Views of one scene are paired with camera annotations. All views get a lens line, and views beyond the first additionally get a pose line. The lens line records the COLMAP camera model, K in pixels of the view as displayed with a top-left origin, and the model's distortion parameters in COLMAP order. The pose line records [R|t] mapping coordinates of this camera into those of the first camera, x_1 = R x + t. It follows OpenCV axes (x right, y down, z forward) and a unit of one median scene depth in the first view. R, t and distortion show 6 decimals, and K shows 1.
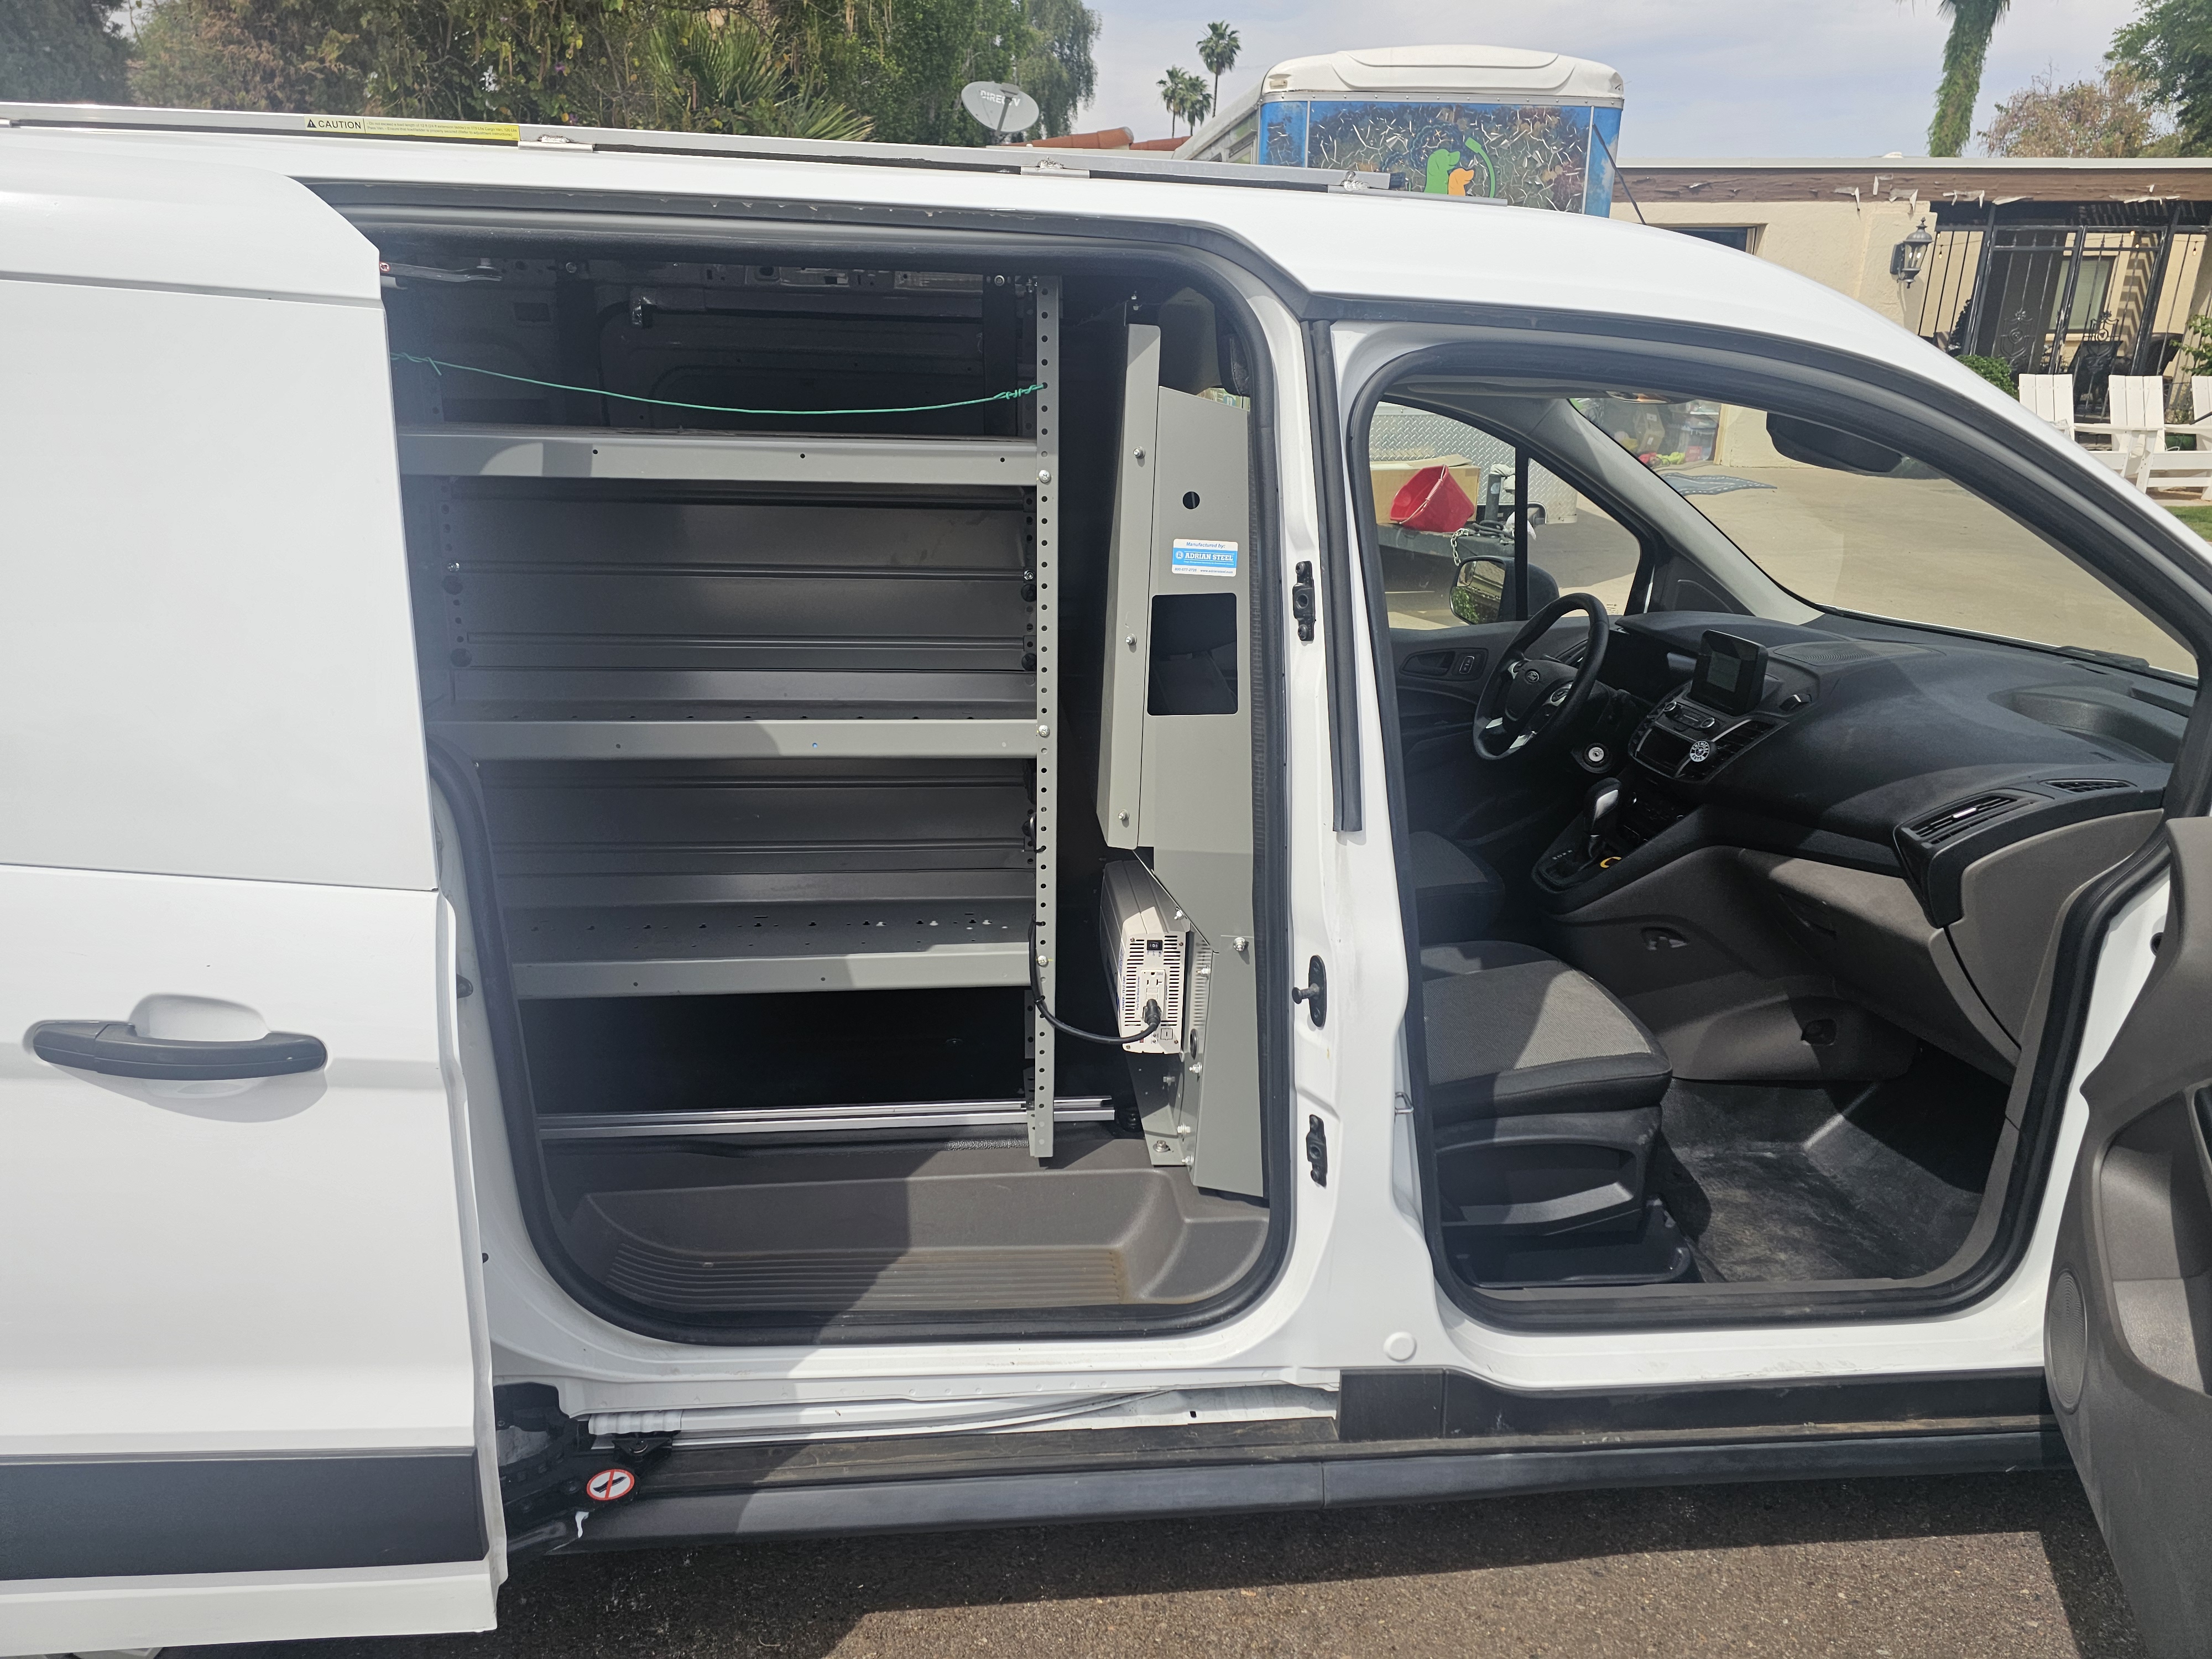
lens RADIAL K [[1456.0, 0, 1109.3], [0, 1456.0, 796.0], [0, 0, 1]] dist [0.085915, -0.088148]
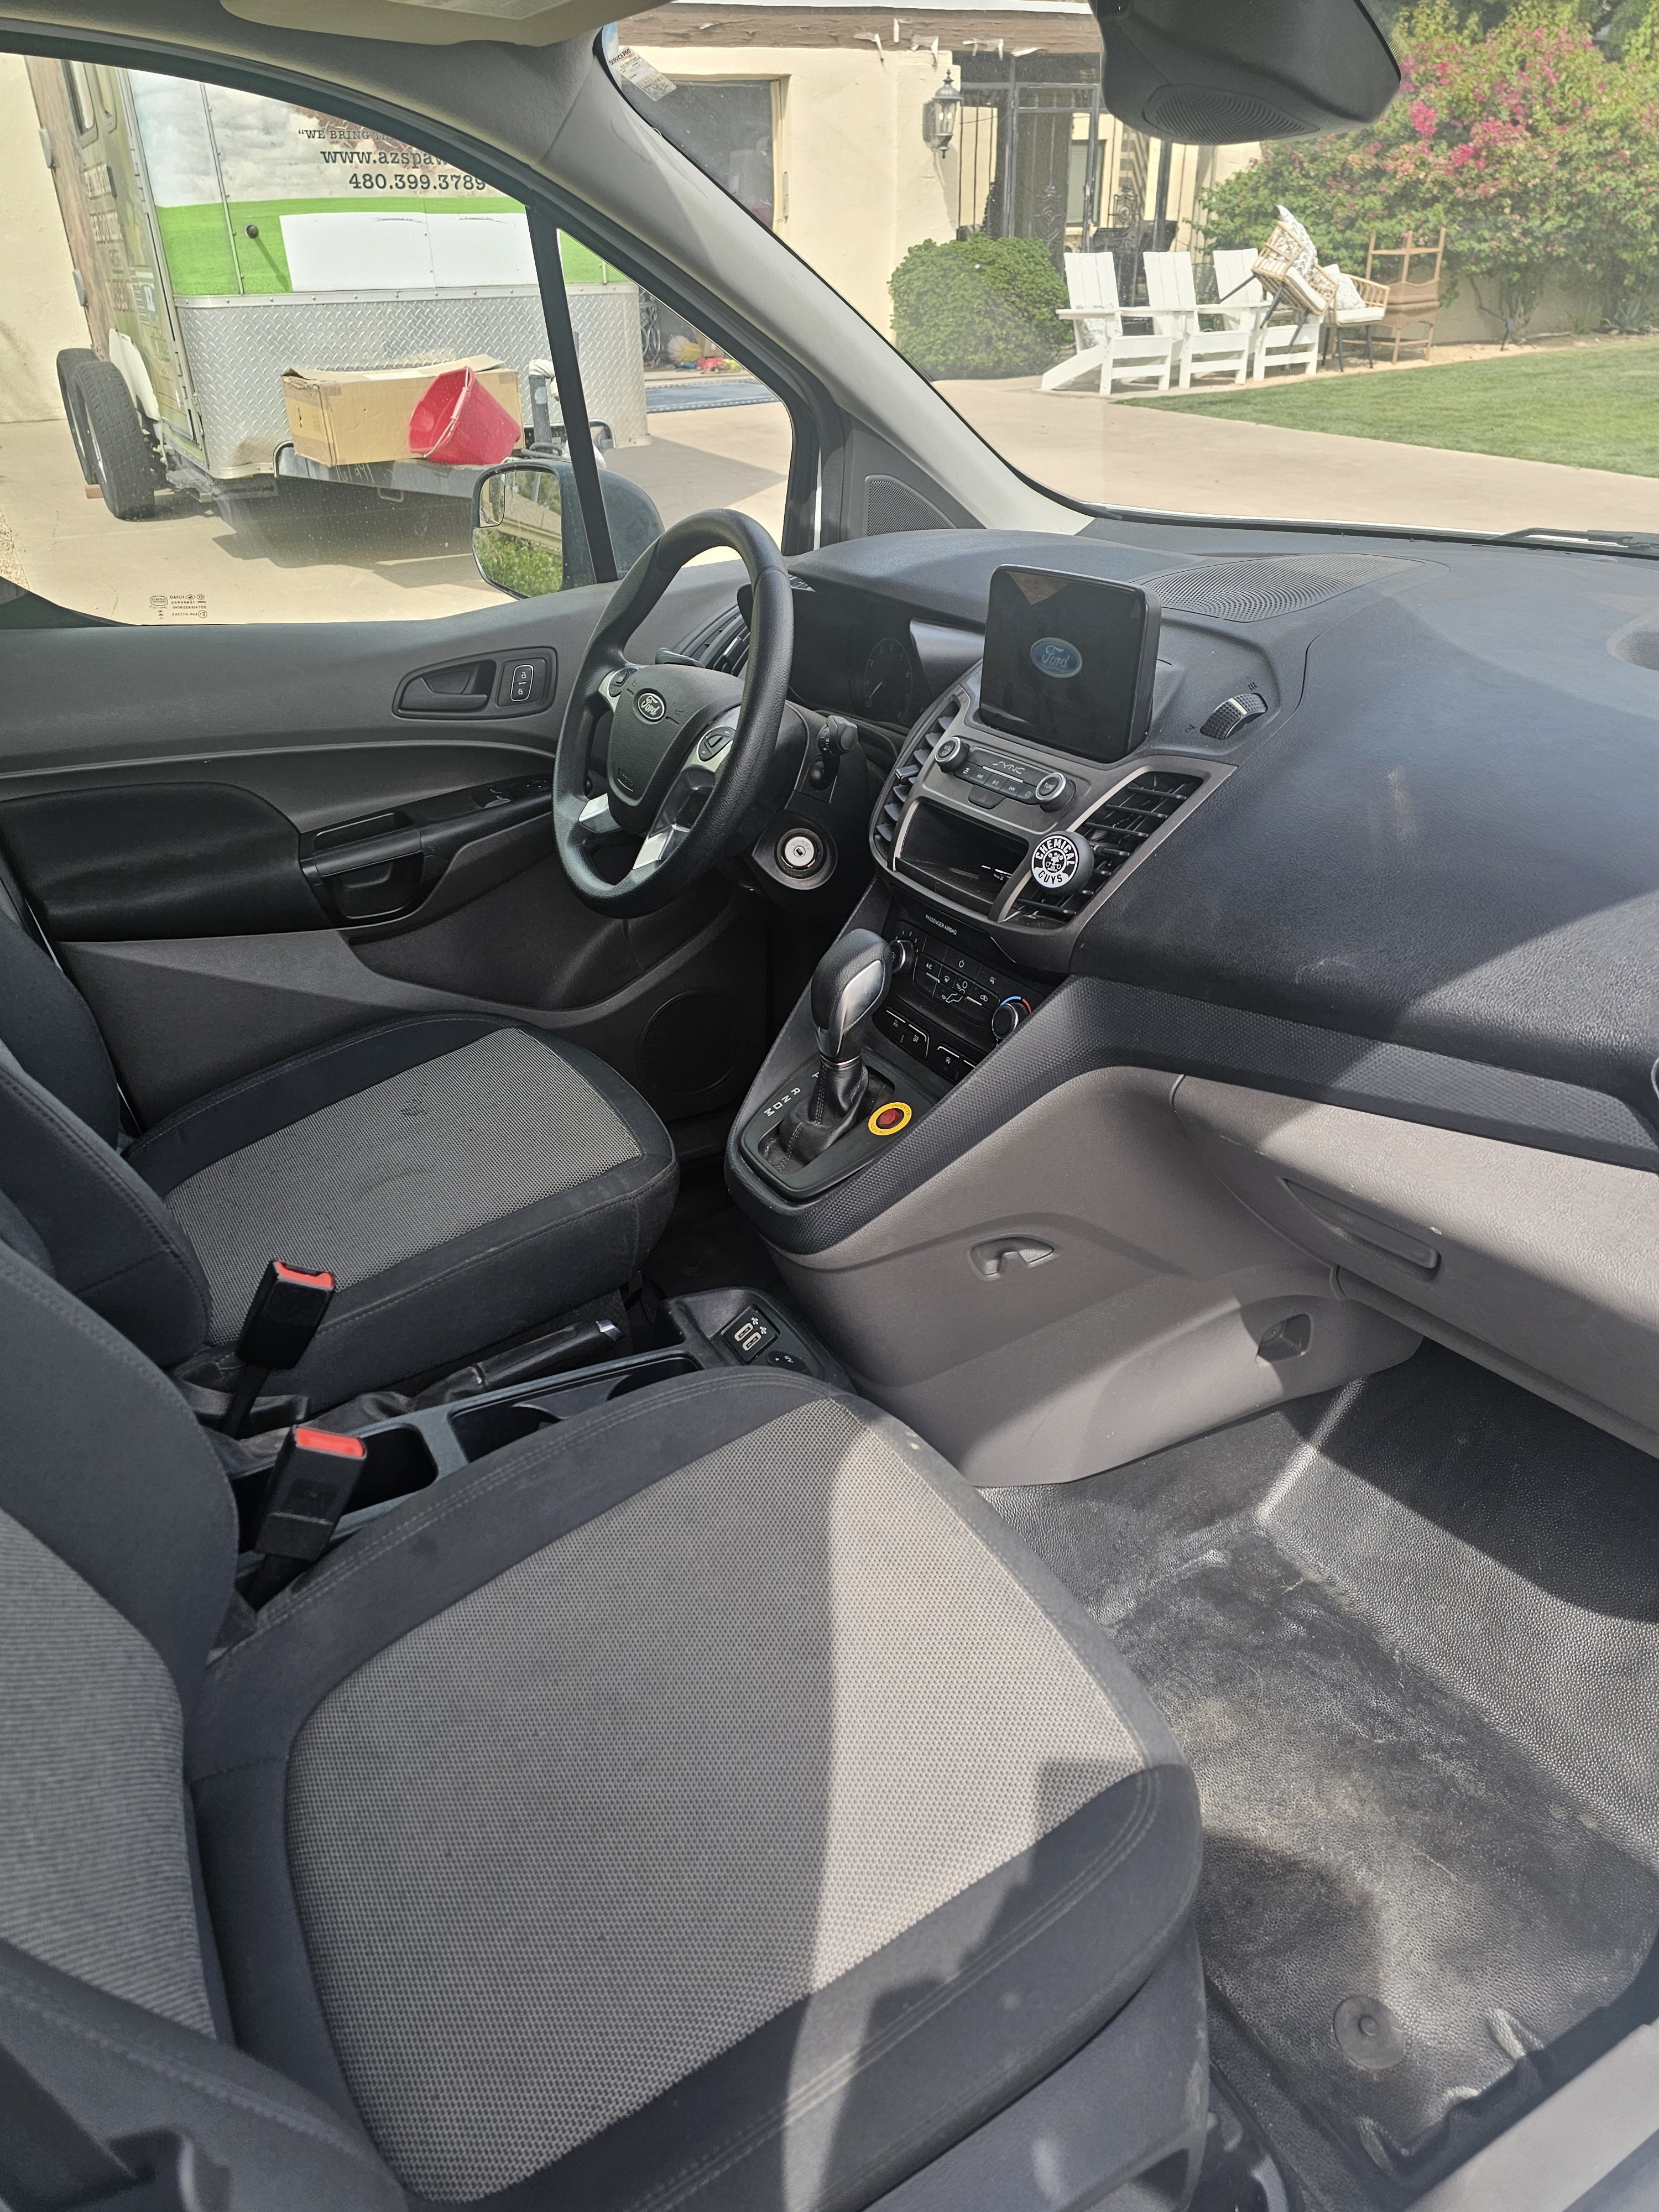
lens RADIAL K [[1456.0, 0, 829.5], [0, 1456.0, 1106.0], [0, 0, 1]] dist [0.085915, -0.088148]
pose [[0.911747, -0.226036, 0.342964, 0.143513], [0.147290, 0.959354, 0.240718, -0.060480], [-0.383435, -0.168959, 0.907982, 0.504979]]
